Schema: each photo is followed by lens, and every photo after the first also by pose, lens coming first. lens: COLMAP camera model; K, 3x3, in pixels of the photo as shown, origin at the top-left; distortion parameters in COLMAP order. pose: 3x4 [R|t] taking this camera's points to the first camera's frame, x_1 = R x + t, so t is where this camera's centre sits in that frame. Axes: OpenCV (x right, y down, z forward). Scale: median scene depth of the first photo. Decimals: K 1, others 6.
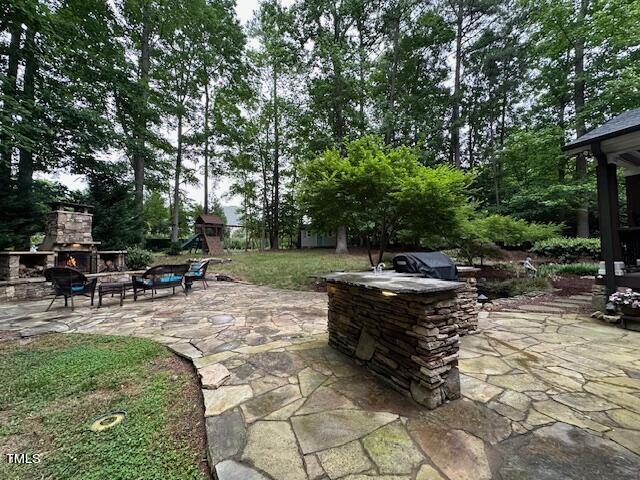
lens RADIAL K [[255.9, 0, 320.3], [0, 255.9, 240.5], [0, 0, 1]] dist [0.000342, 0.000344]
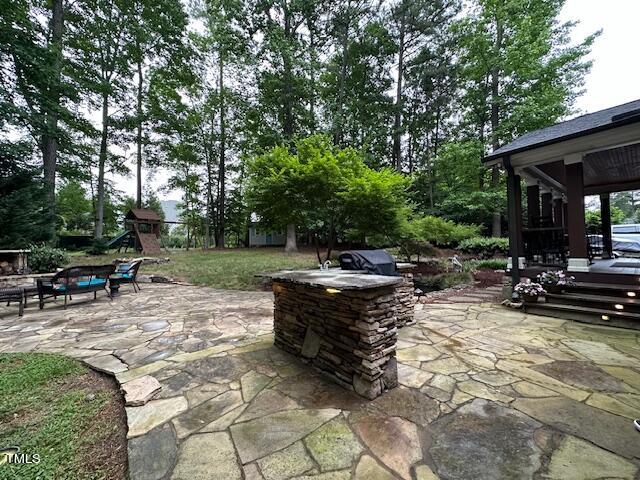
lens RADIAL K [[255.9, 0, 320.2], [0, 255.9, 240.8], [0, 0, 1]] dist [0.000342, 0.000344]
pose [[0.980972, 0.003883, 0.194110, 0.003545], [-0.005319, 0.999962, 0.006880, 0.000702], [-0.194076, -0.007781, 0.980956, 0.003482]]
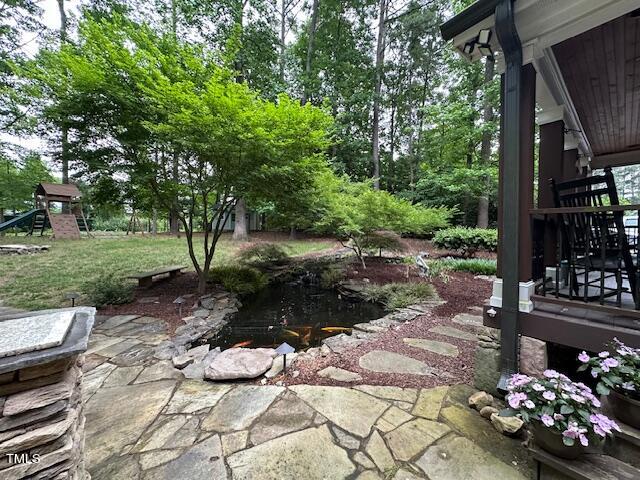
lens RADIAL K [[255.9, 0, 320.2], [0, 255.9, 240.5], [0, 0, 1]] dist [0.000342, 0.000344]
pose [[0.974239, 0.015108, 0.225010, 0.307018], [-0.028894, 0.997892, 0.058104, -0.004353], [-0.223658, -0.063109, 0.972622, 0.281796]]
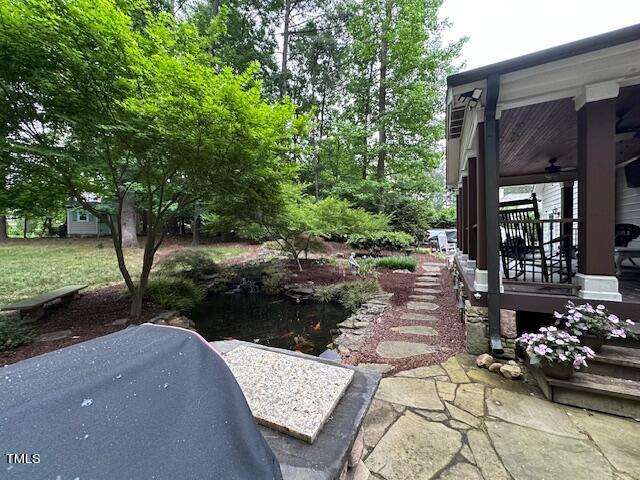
lens RADIAL K [[255.9, 0, 321.2], [0, 255.9, 240.7], [0, 0, 1]] dist [0.000342, 0.000344]
pose [[0.796325, -0.003630, 0.604857, 0.173710], [-0.024479, 0.998969, 0.038224, -0.005105], [-0.604373, -0.045245, 0.795416, 0.334945]]
